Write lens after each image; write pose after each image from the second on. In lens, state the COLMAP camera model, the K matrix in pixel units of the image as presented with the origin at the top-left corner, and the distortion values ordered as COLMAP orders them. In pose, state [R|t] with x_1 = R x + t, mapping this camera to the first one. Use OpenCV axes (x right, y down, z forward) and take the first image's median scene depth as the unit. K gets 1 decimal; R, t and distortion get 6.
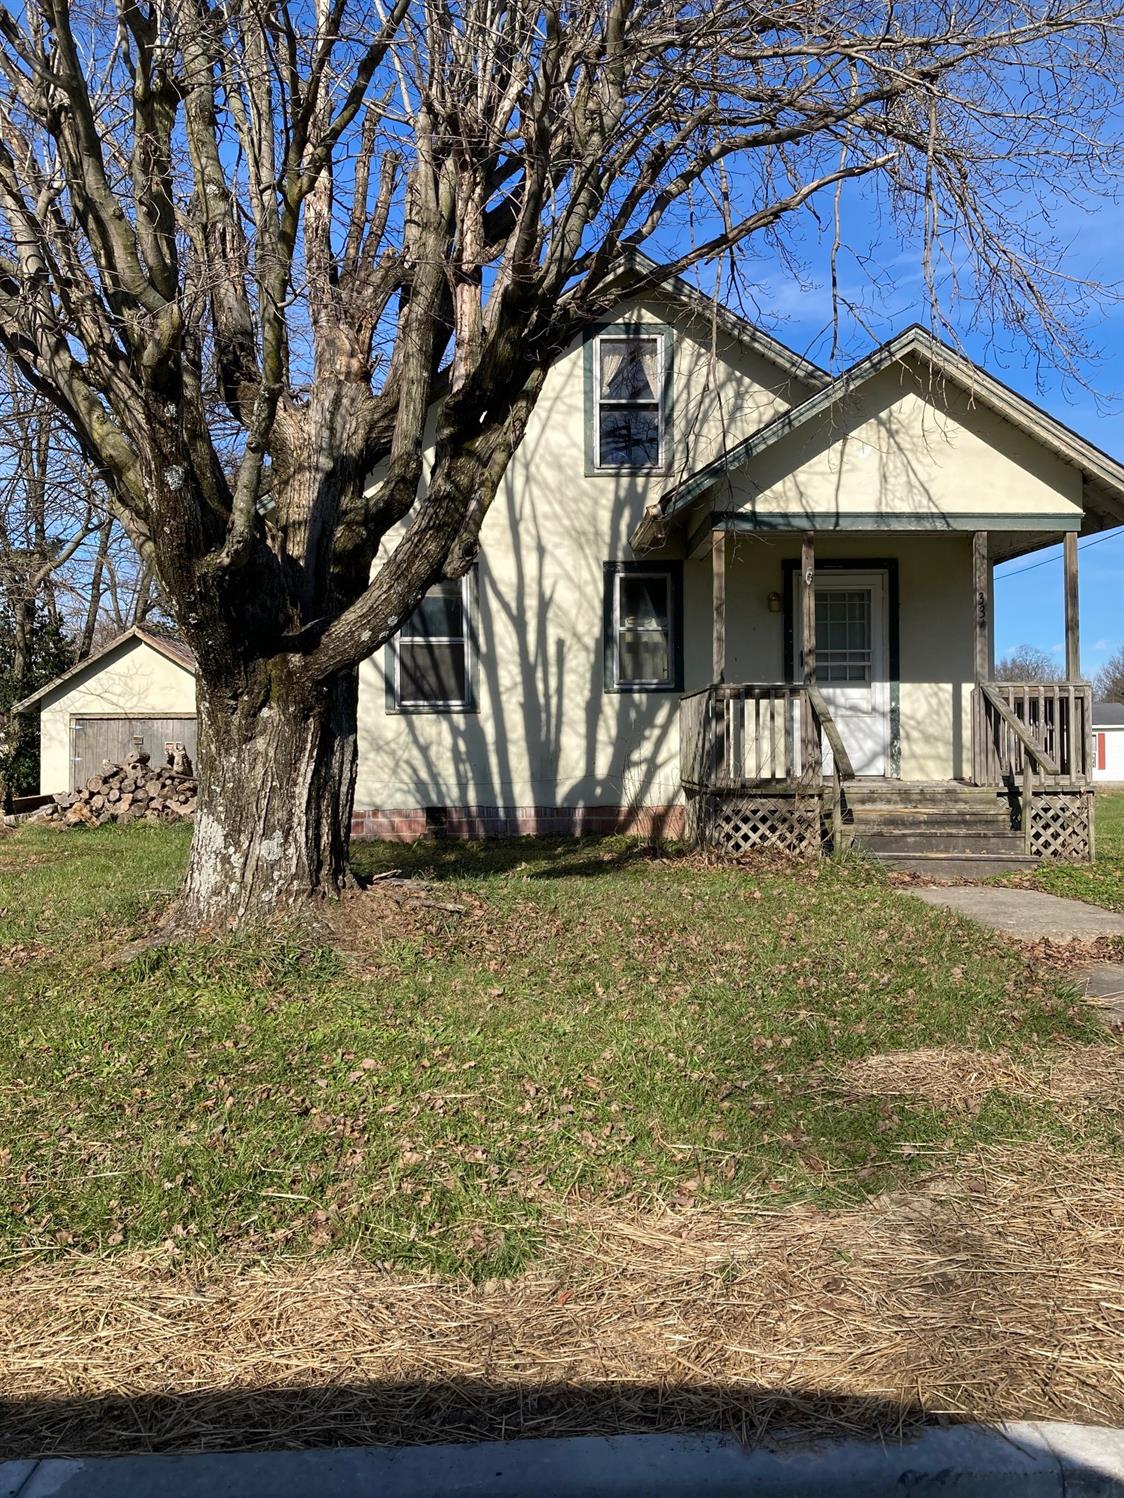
lens RADIAL K [[1234.2, 0, 558.4], [0, 1234.2, 732.9], [0, 0, 1]] dist [0.051116, -0.026827]
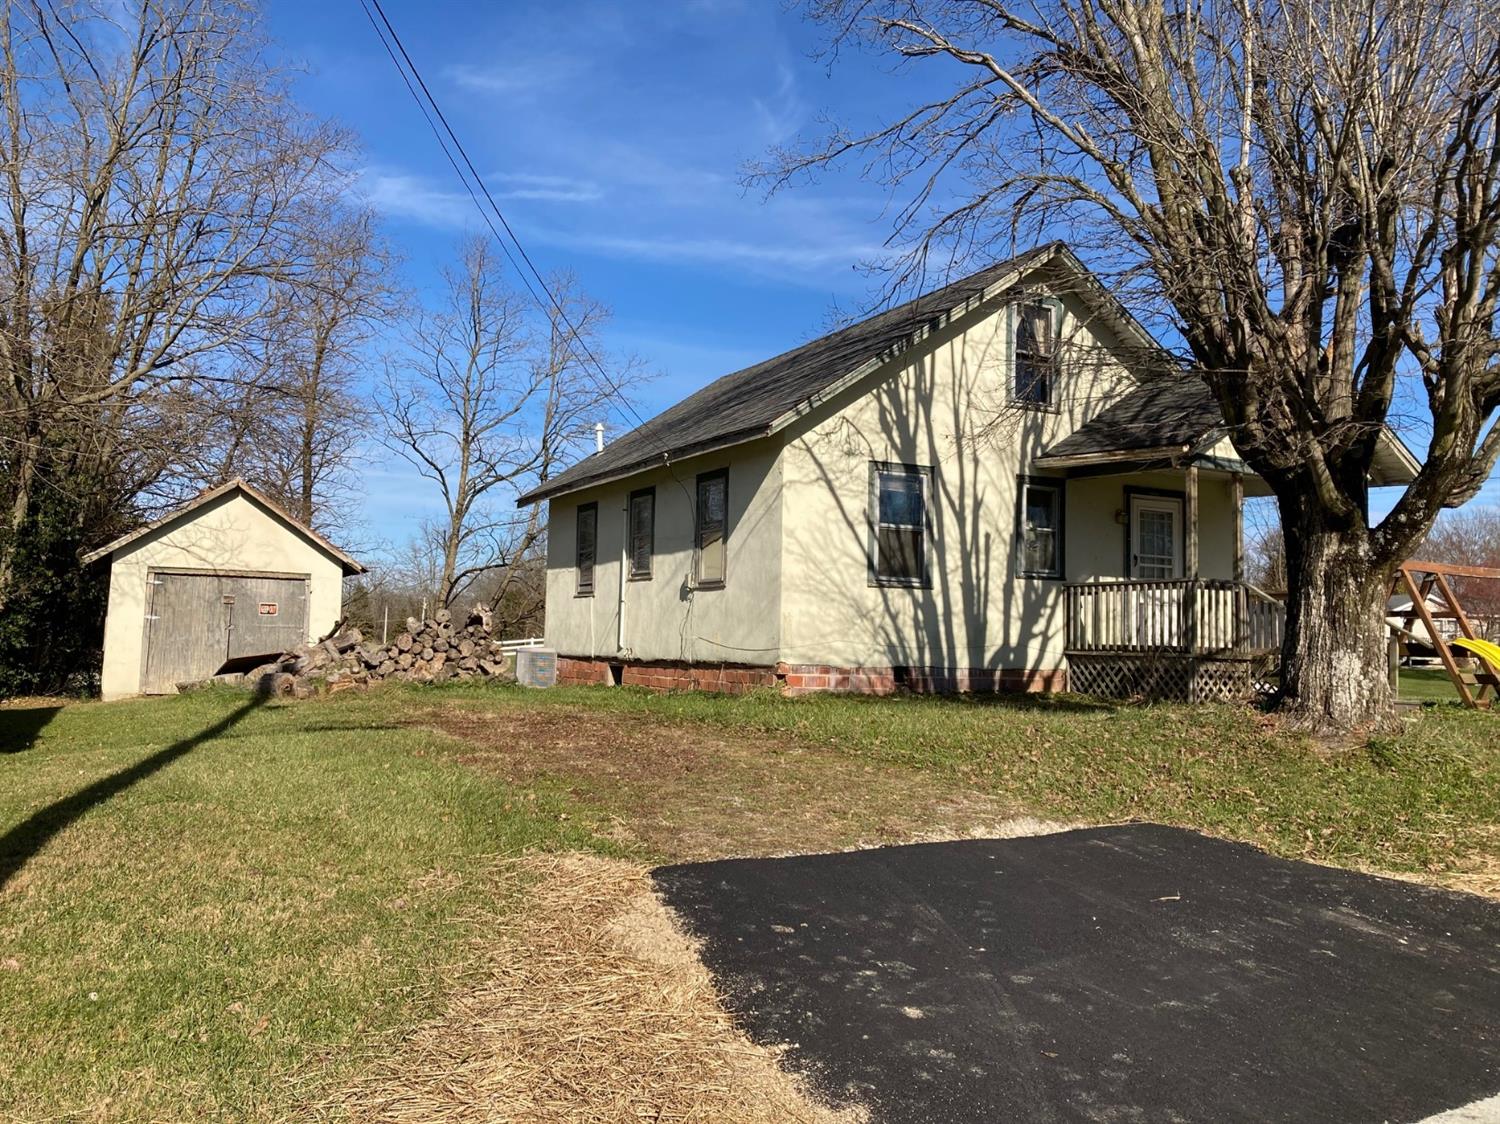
lens RADIAL K [[1235.9, 0, 752.4], [0, 1235.9, 535.2], [0, 0, 1]] dist [0.051116, -0.026827]
pose [[0.889918, 0.067511, 0.451097, -0.774007], [-0.035307, 0.996214, -0.079440, 0.033786], [-0.454752, 0.054768, 0.888932, -0.003507]]
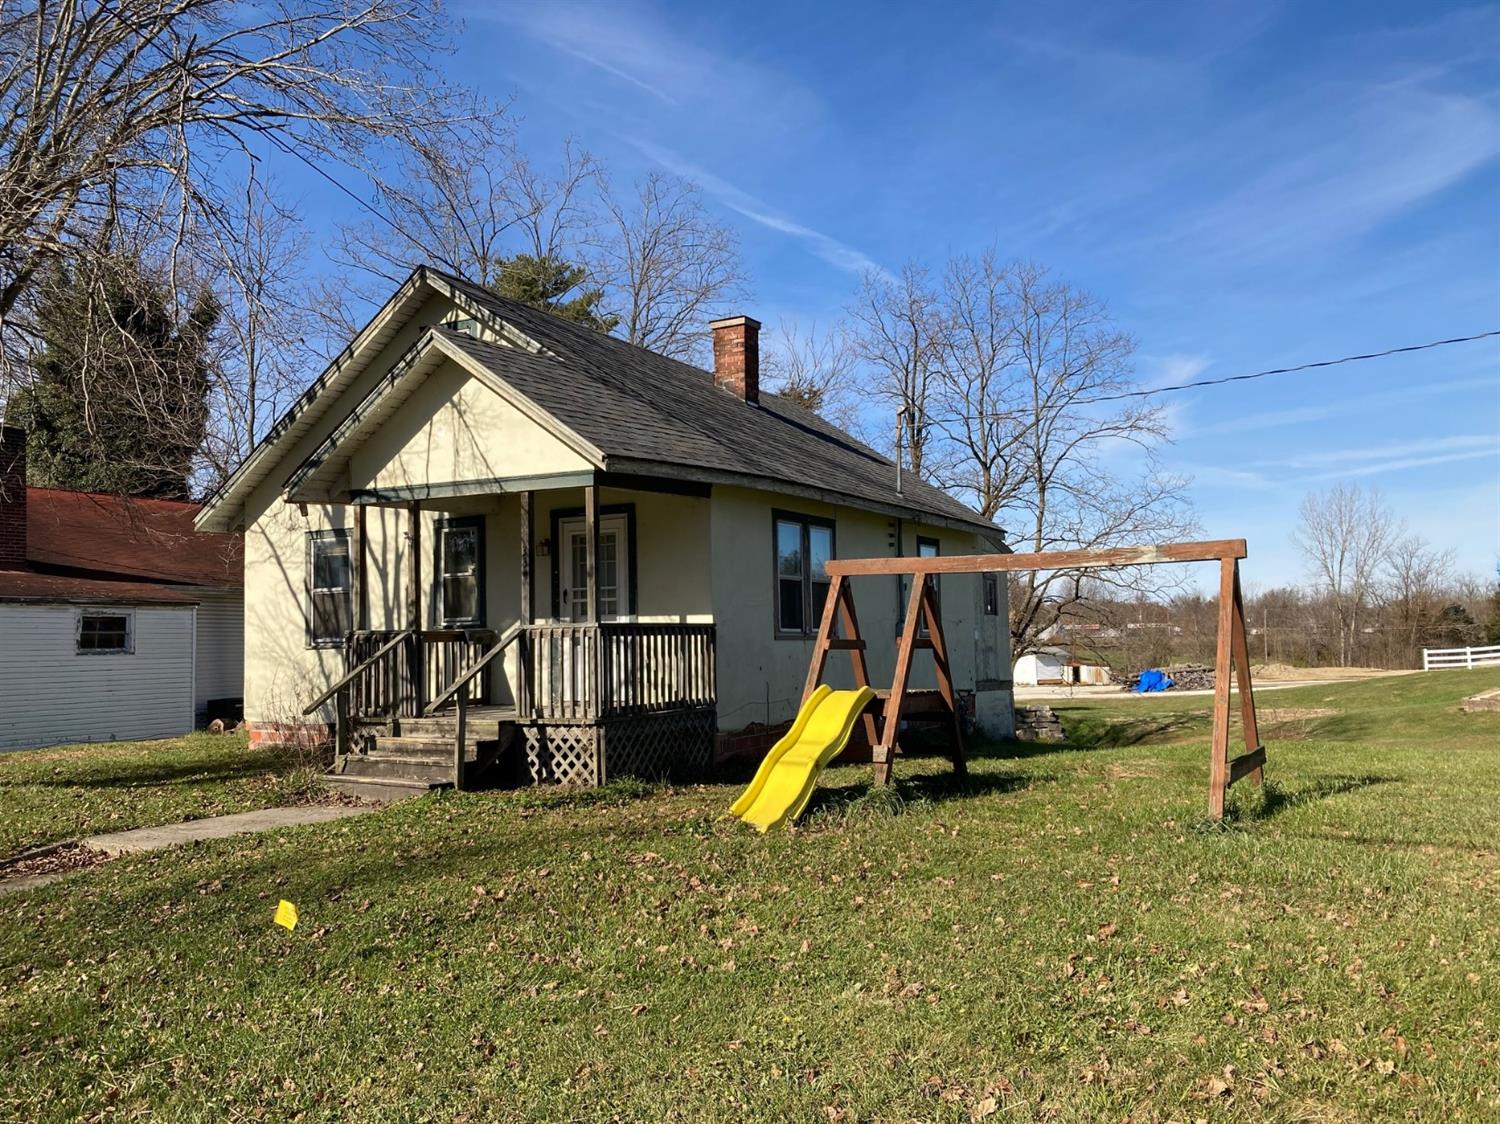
lens RADIAL K [[1235.9, 0, 747.7], [0, 1235.9, 569.2], [0, 0, 1]] dist [0.051116, -0.026827]
pose [[0.873326, -0.038630, -0.485603, 0.885319], [0.018148, 0.998739, -0.046811, -0.029557], [0.486799, 0.032068, 0.872925, 0.098052]]
